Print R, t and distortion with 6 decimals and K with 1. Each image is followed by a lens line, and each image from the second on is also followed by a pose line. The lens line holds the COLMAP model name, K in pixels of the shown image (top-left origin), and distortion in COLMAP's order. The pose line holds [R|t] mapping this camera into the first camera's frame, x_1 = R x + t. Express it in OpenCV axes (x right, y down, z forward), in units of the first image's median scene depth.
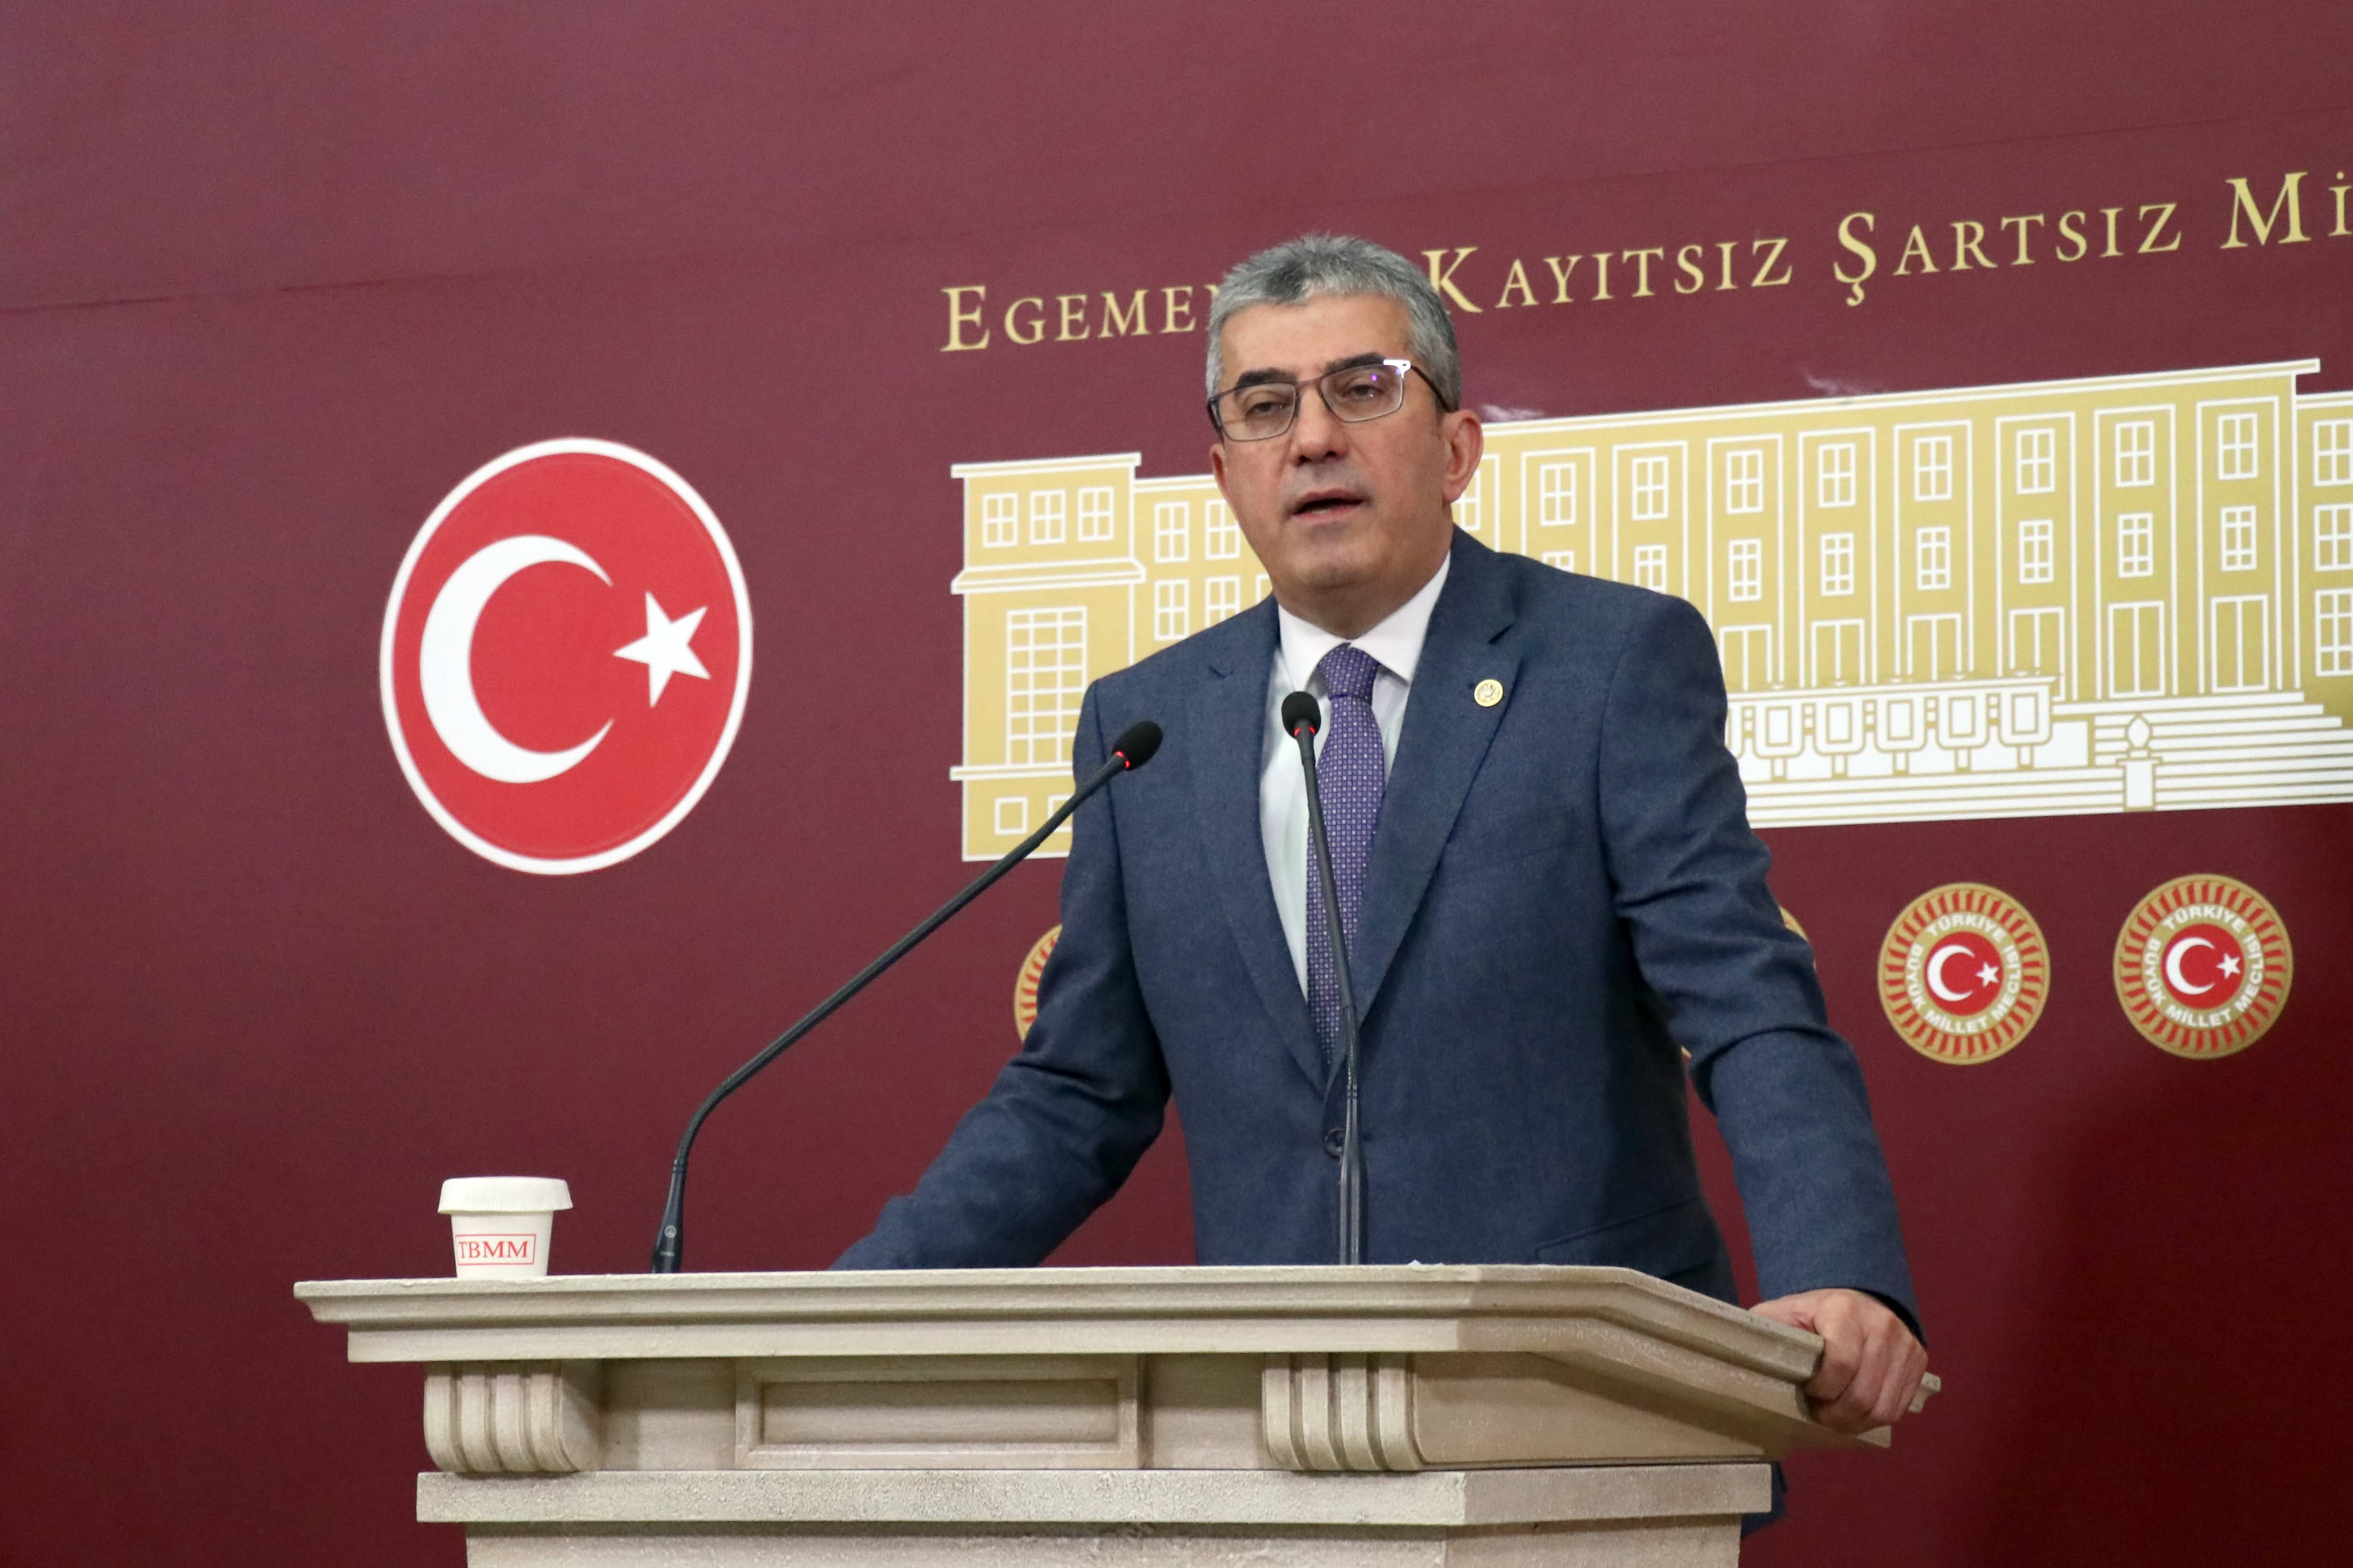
lens RADIAL K [[7315.9, 0, 1176.5], [0, 7315.9, 784.0], [0, 0, 1]] dist [0.401990, 0.263007]
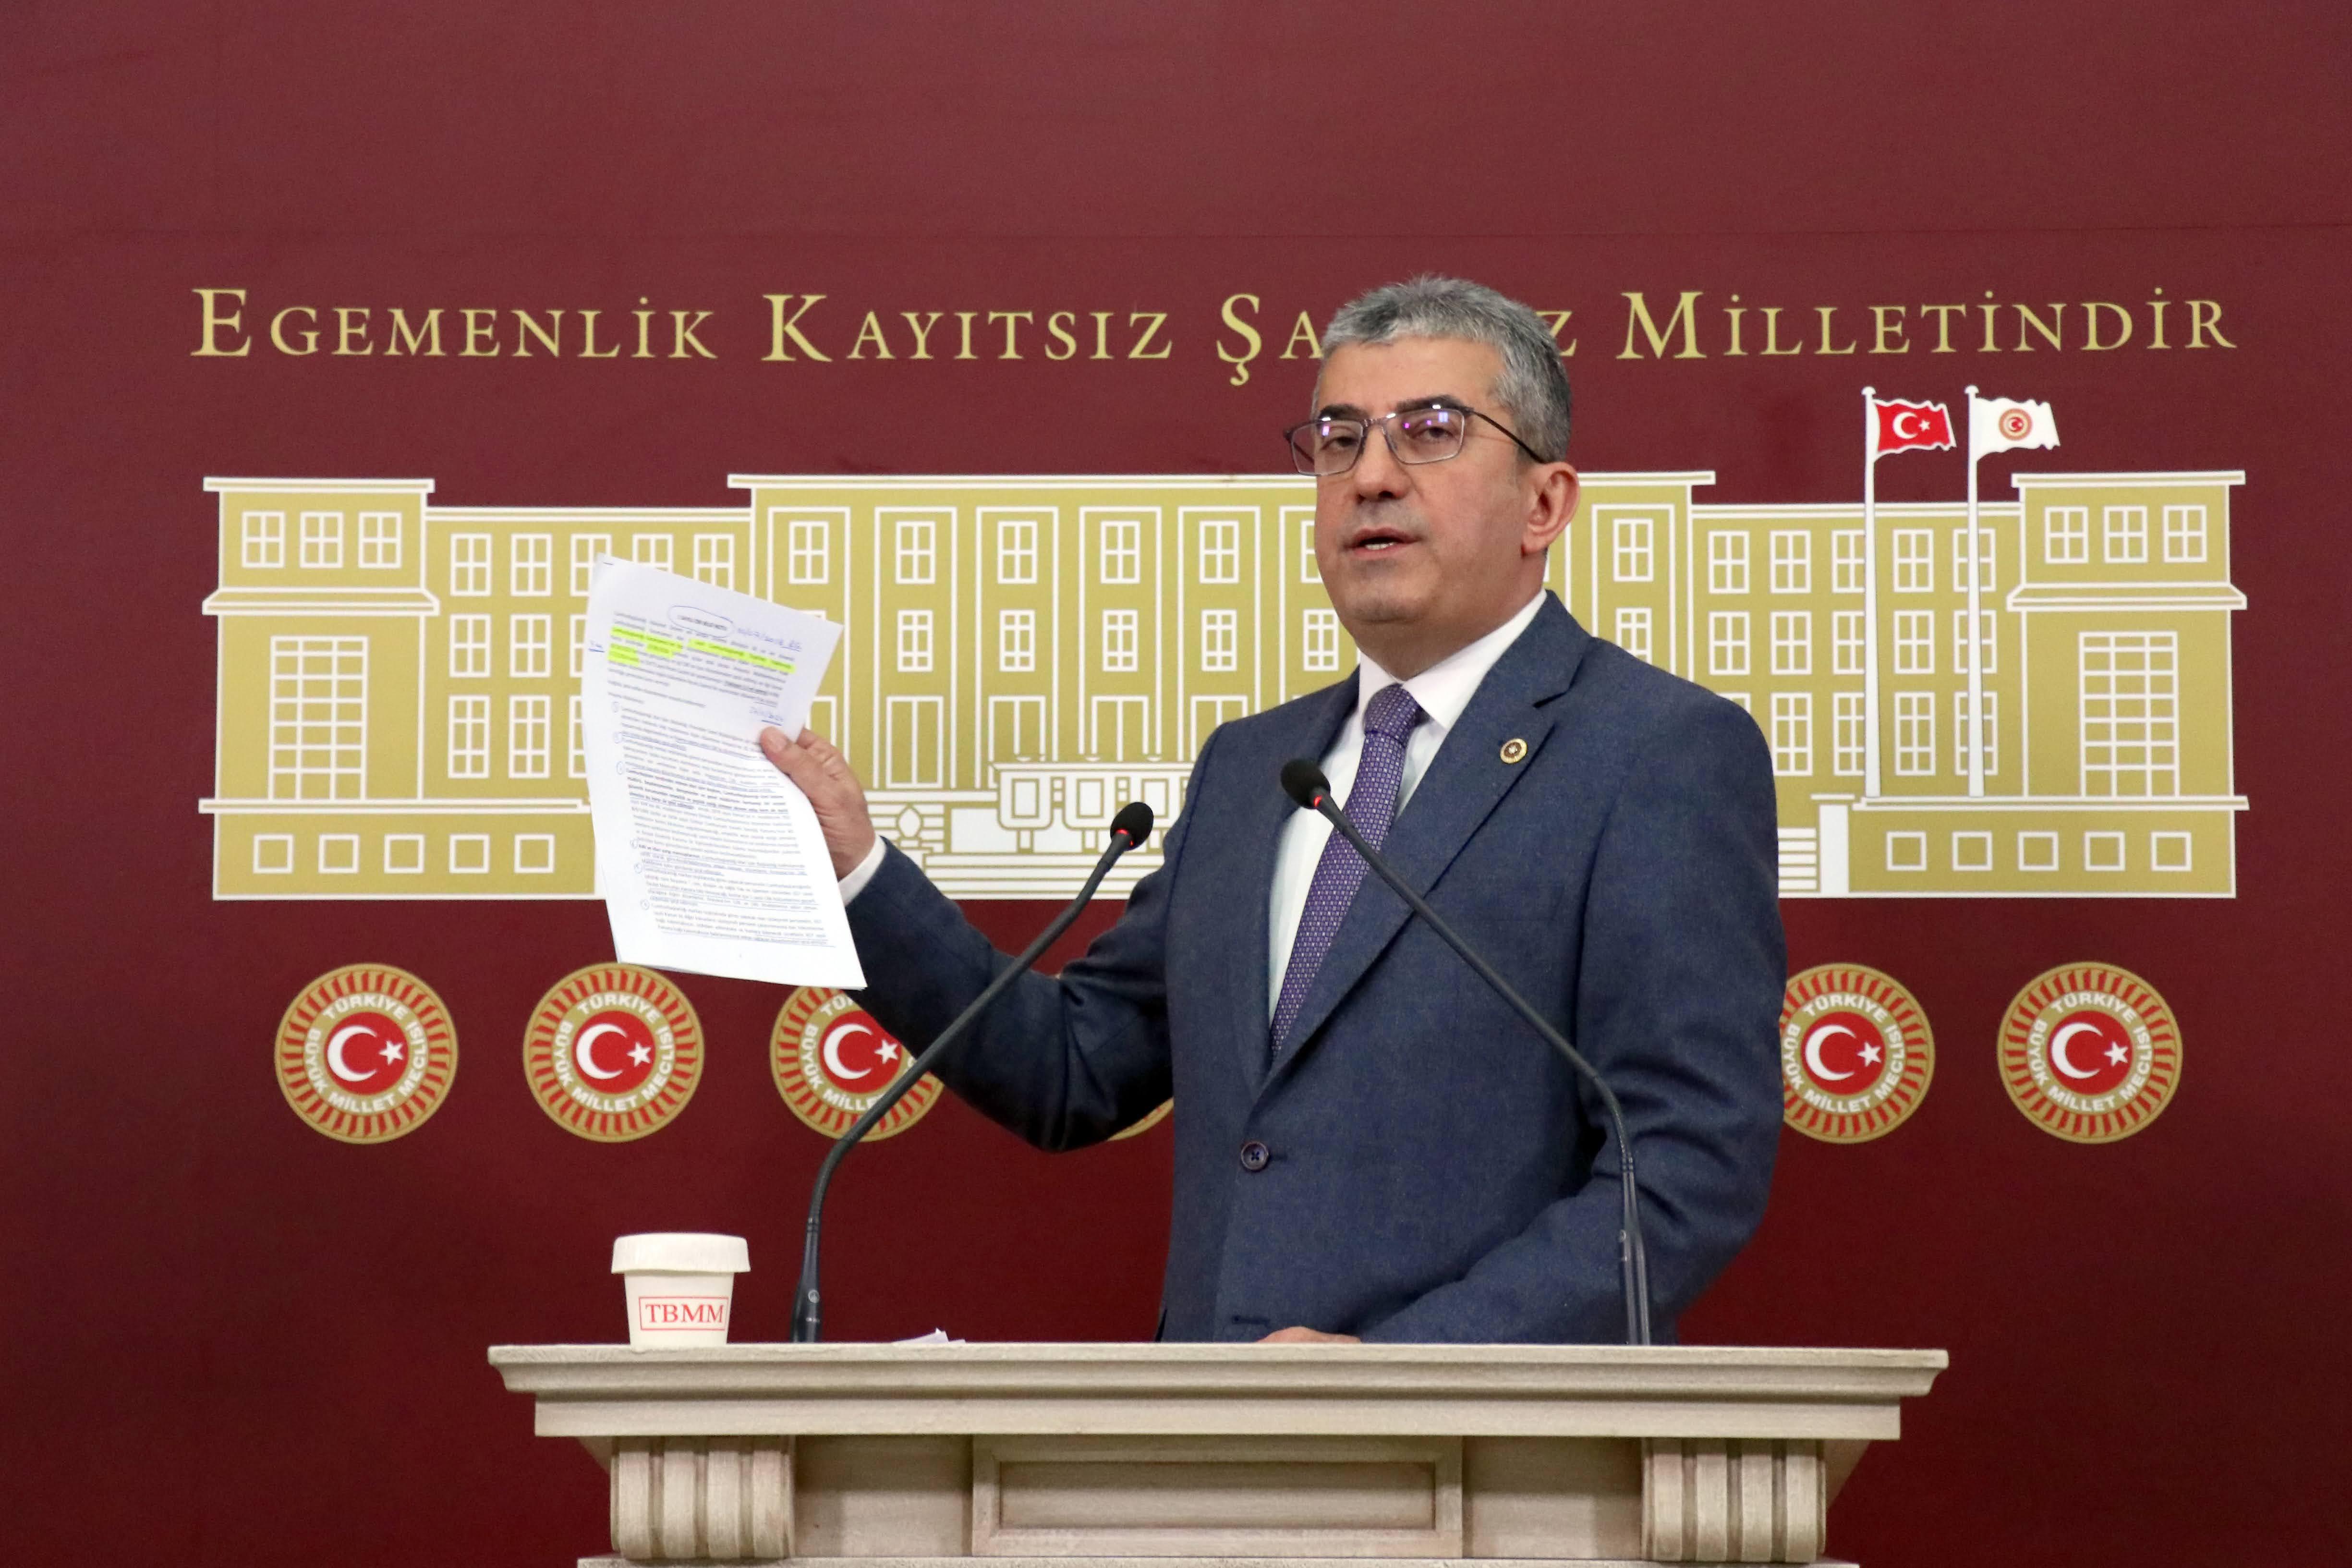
lens RADIAL K [[6617.4, 0, 1176.0], [0, 6617.4, 784.0], [0, 0, 1]] dist [0.395604, 0.691418]
pose [[0.894729, 0.048950, 0.443918, -0.316916], [-0.041670, 0.998789, -0.026149, 0.013697], [-0.444661, 0.004898, 0.895686, 0.190104]]
